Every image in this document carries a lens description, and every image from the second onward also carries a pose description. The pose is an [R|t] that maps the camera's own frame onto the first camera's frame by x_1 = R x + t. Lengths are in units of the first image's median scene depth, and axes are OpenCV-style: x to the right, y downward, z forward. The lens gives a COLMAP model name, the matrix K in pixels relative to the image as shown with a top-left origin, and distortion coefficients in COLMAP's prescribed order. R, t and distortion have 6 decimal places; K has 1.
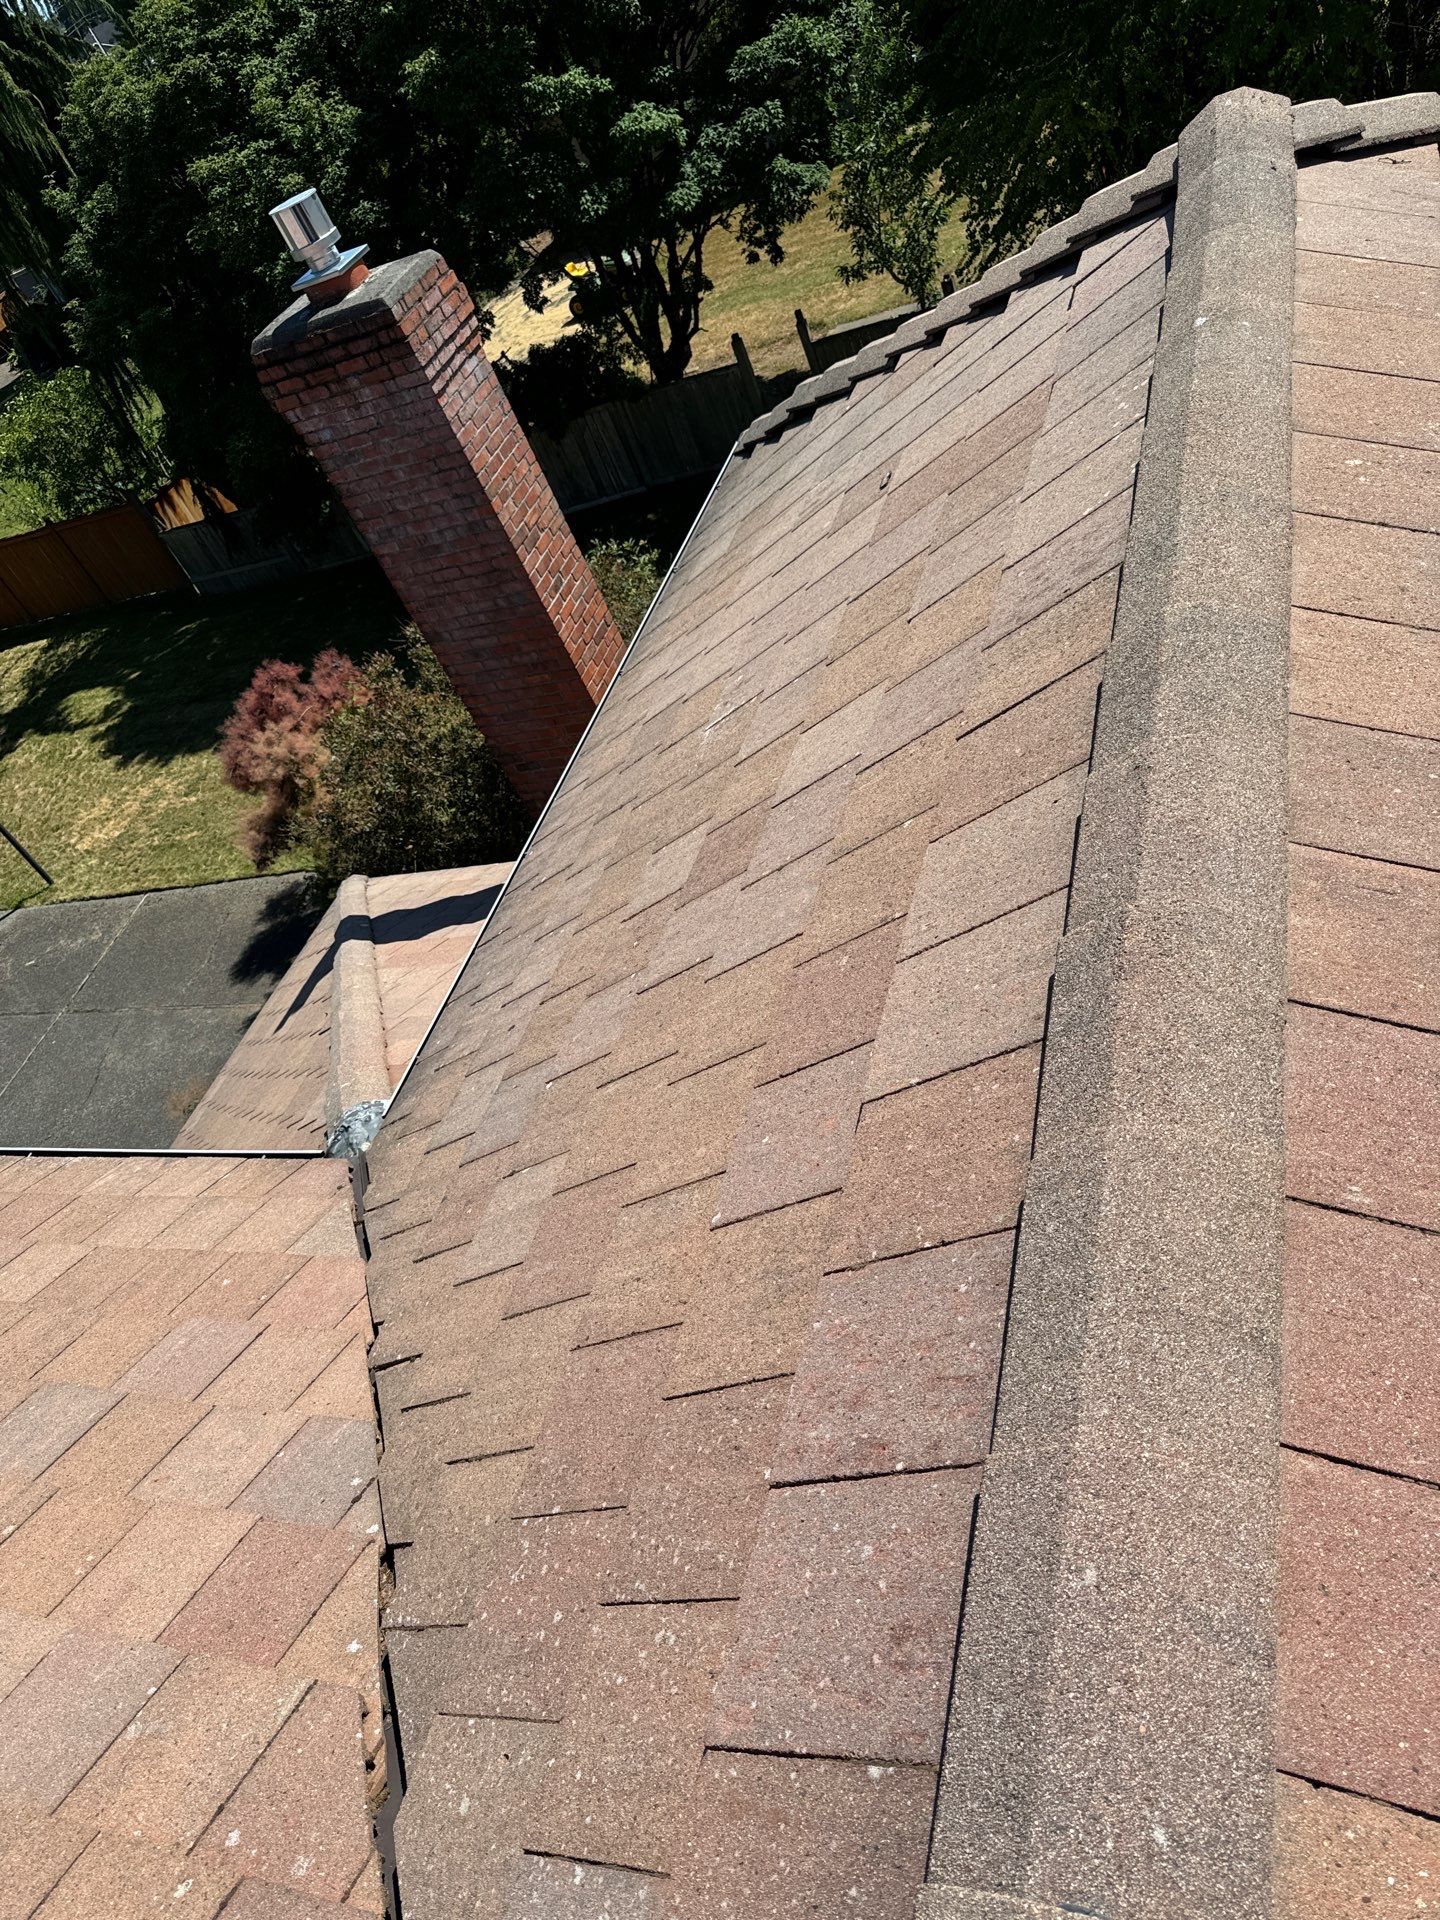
lens RADIAL K [[1371.1, 0, 706.3], [0, 1371.1, 969.4], [0, 0, 1]] dist [0.000570, -0.003968]
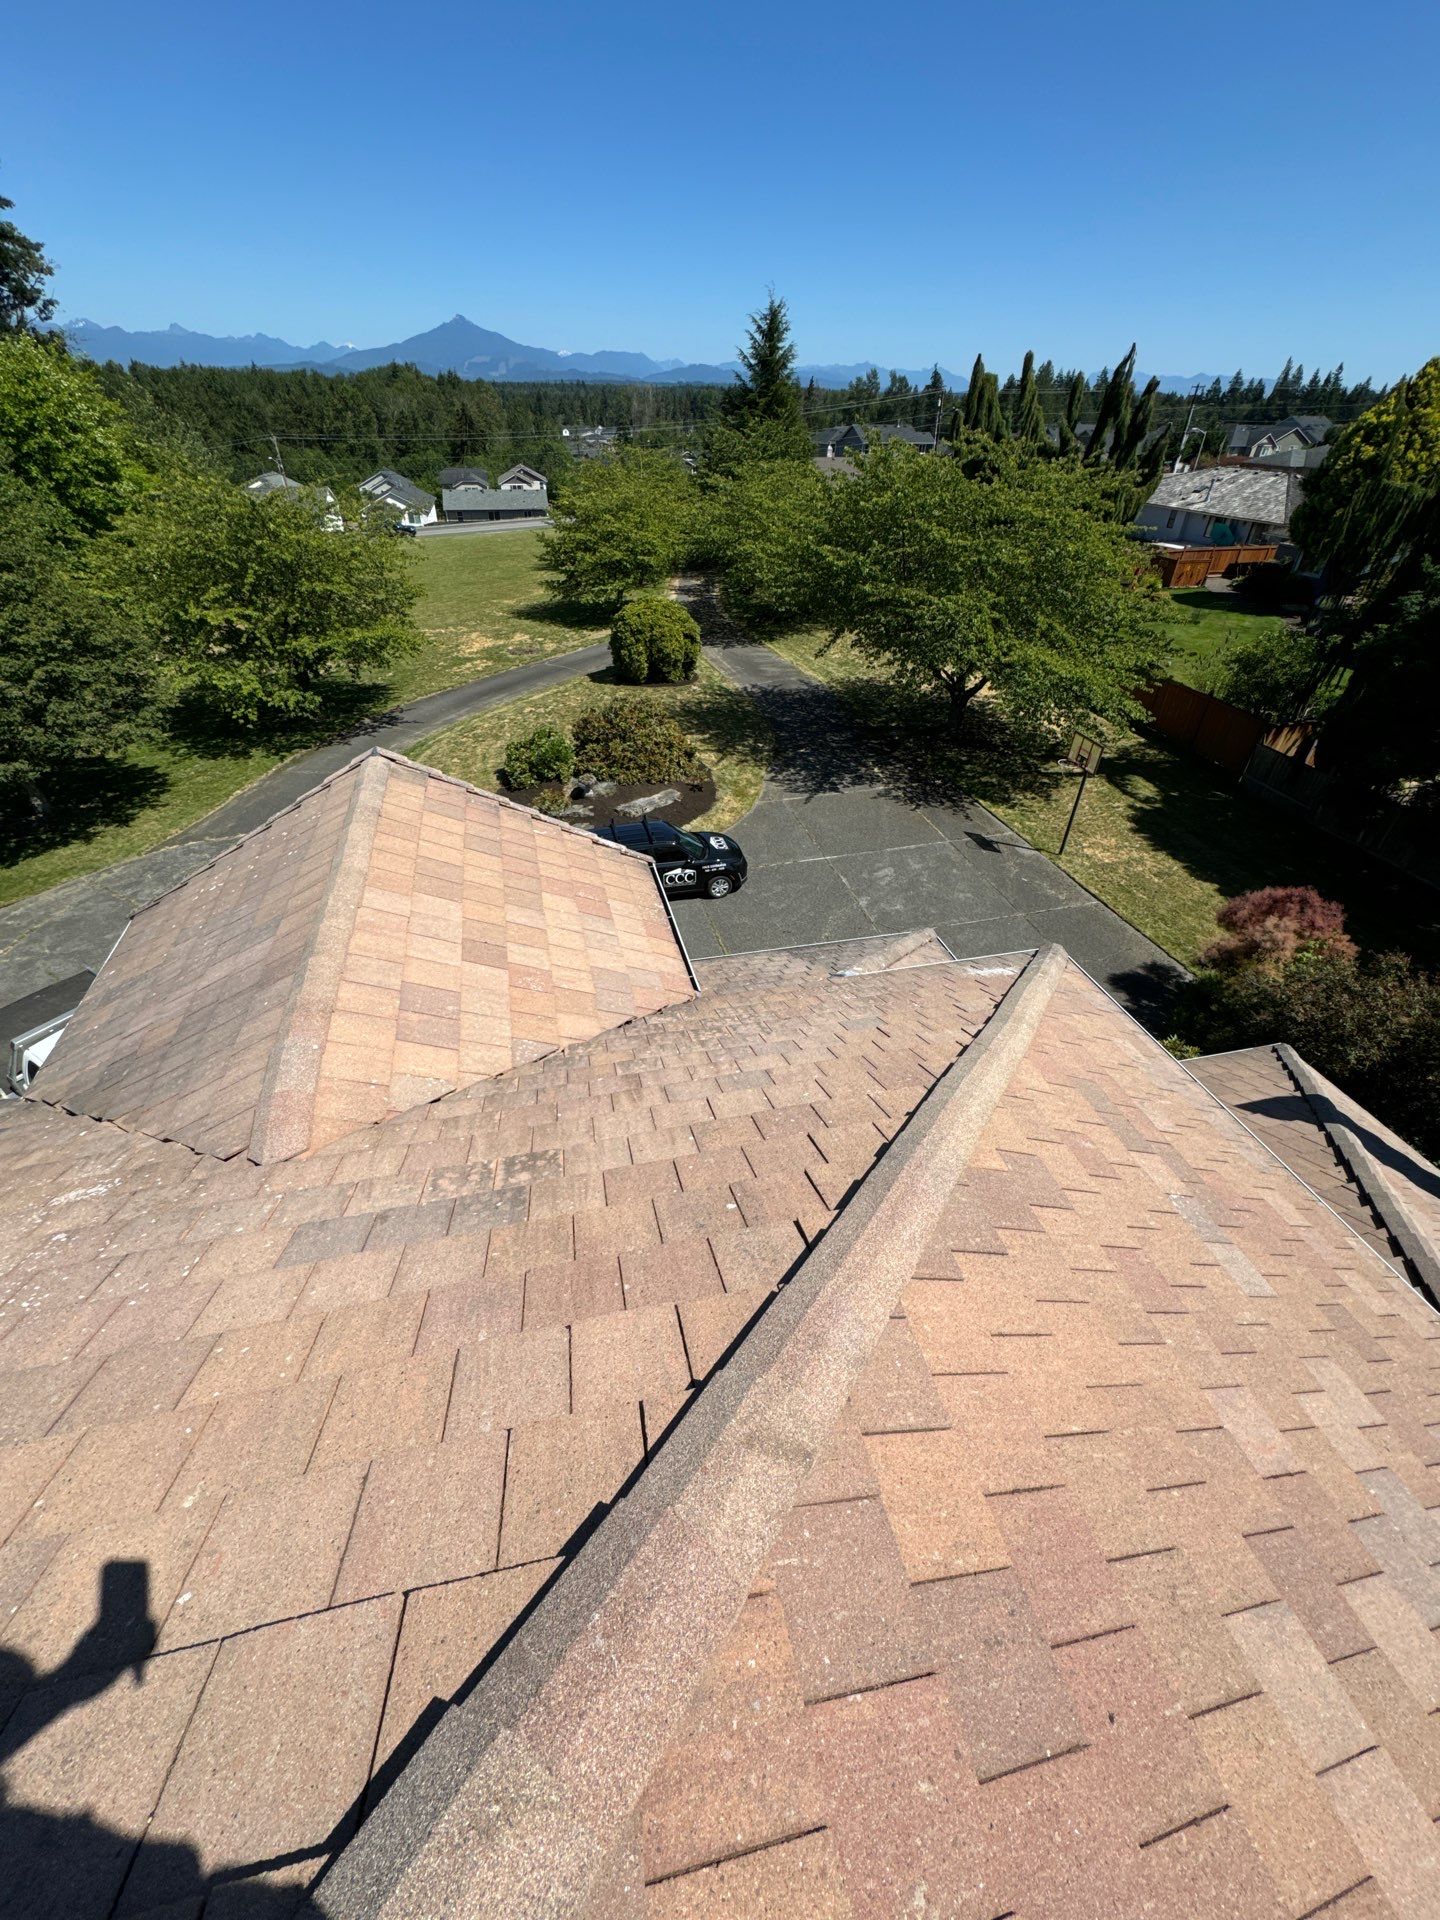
lens RADIAL K [[767.0, 0, 721.4], [0, 767.0, 960.0], [0, 0, 1]] dist [-0.001387, 0.000124]
pose [[0.480580, 0.772570, -0.414943, -0.417829], [-0.732654, 0.613746, 0.294167, 0.139712], [0.481935, 0.162639, 0.860981, -0.189497]]
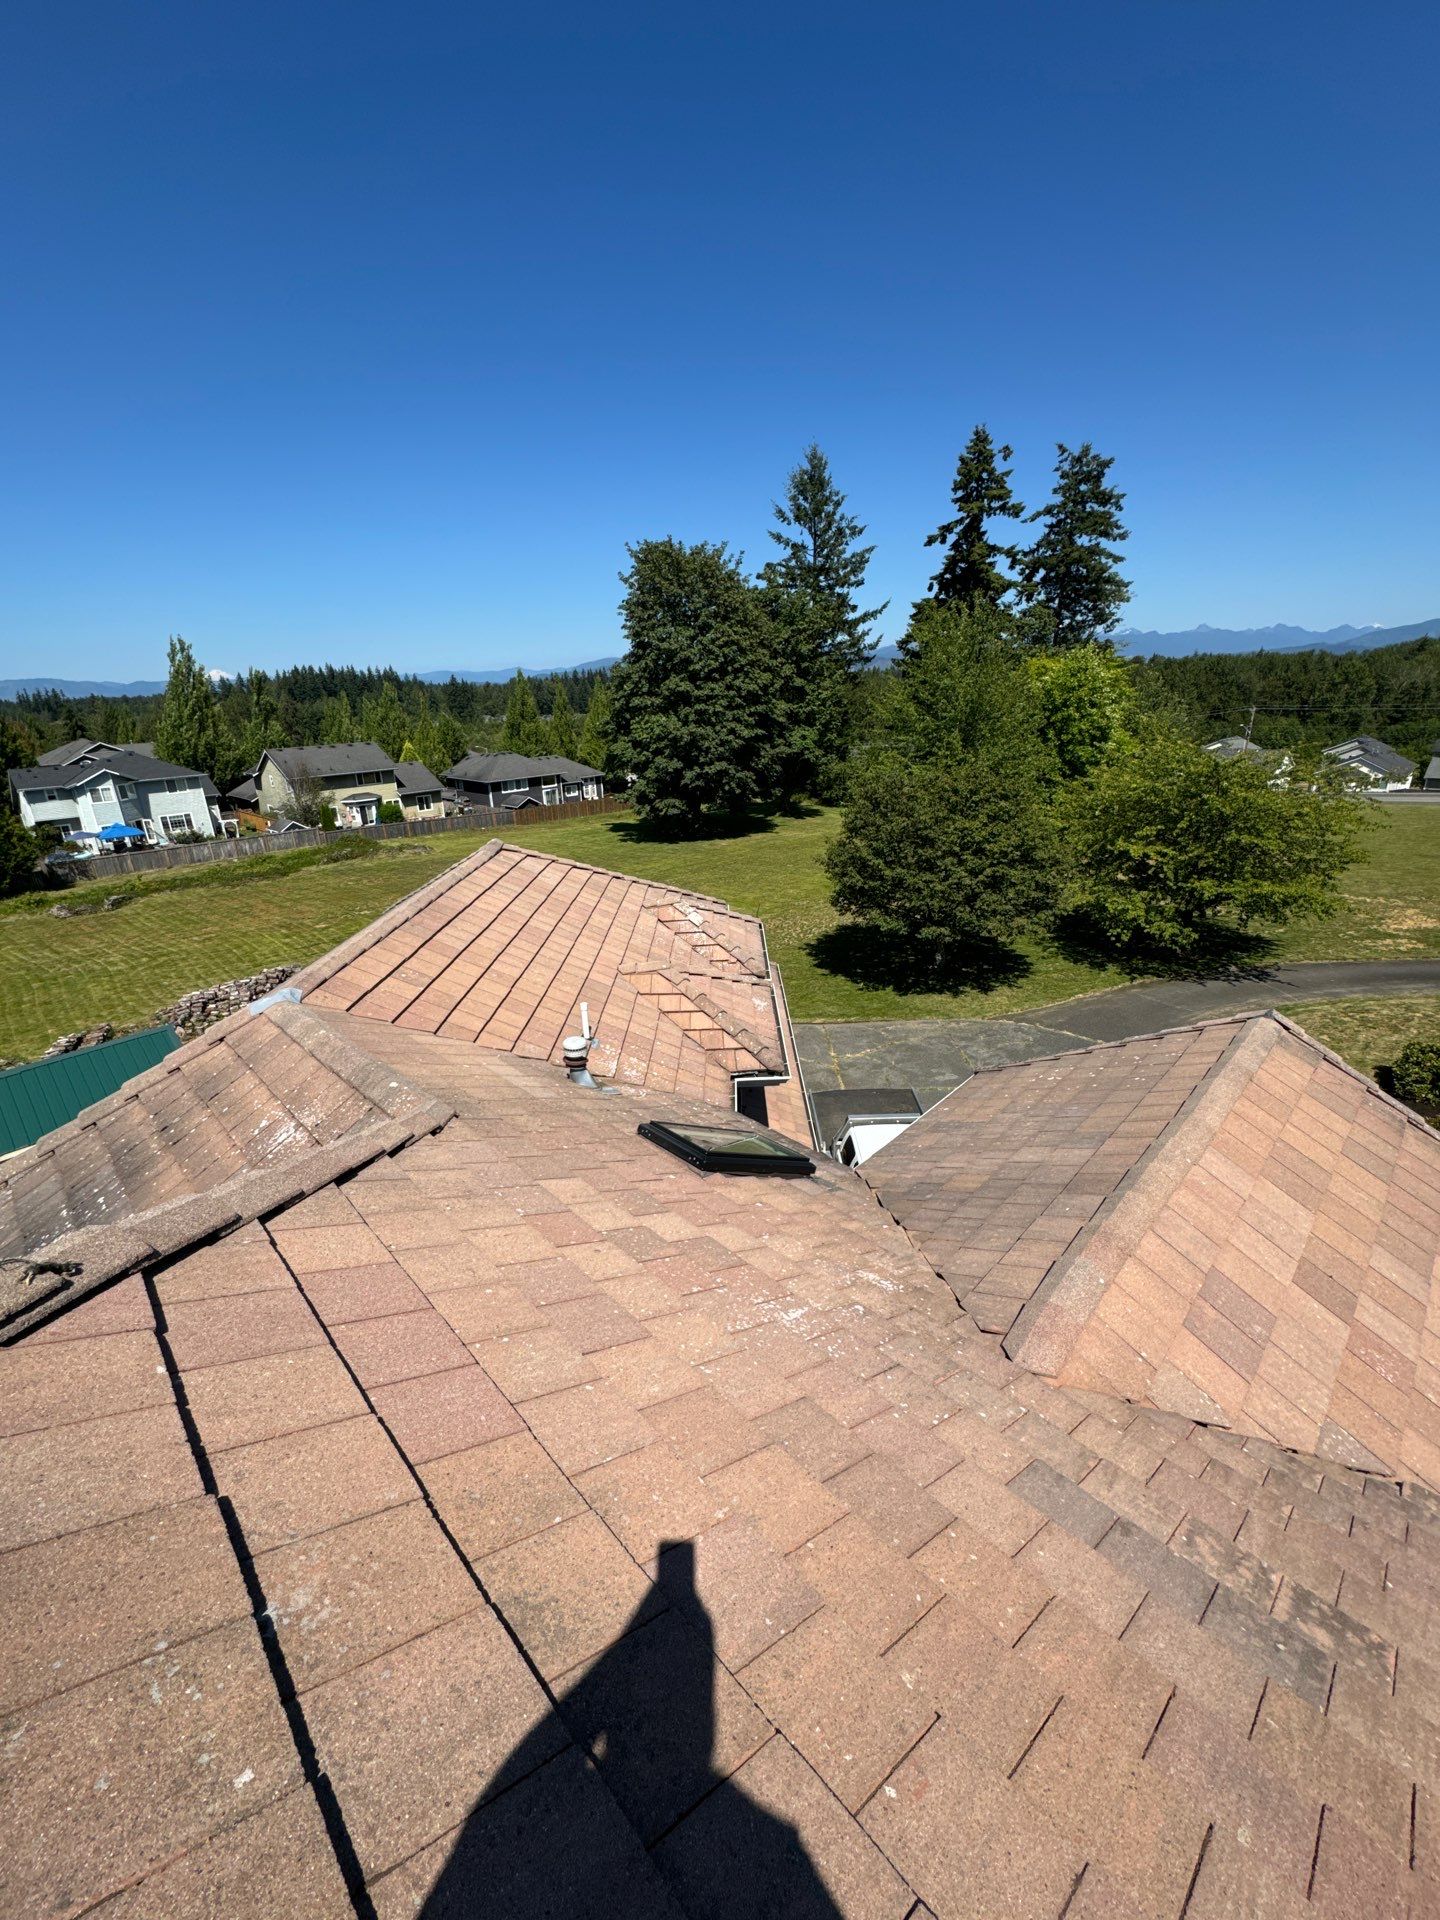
lens RADIAL K [[767.0, 0, 721.4], [0, 767.0, 960.0], [0, 0, 1]] dist [-0.001387, 0.000124]
pose [[-0.415267, 0.637823, -0.648641, -0.428494], [-0.457297, 0.470026, 0.754954, 0.170119], [0.786405, 0.610129, 0.096488, -0.232621]]
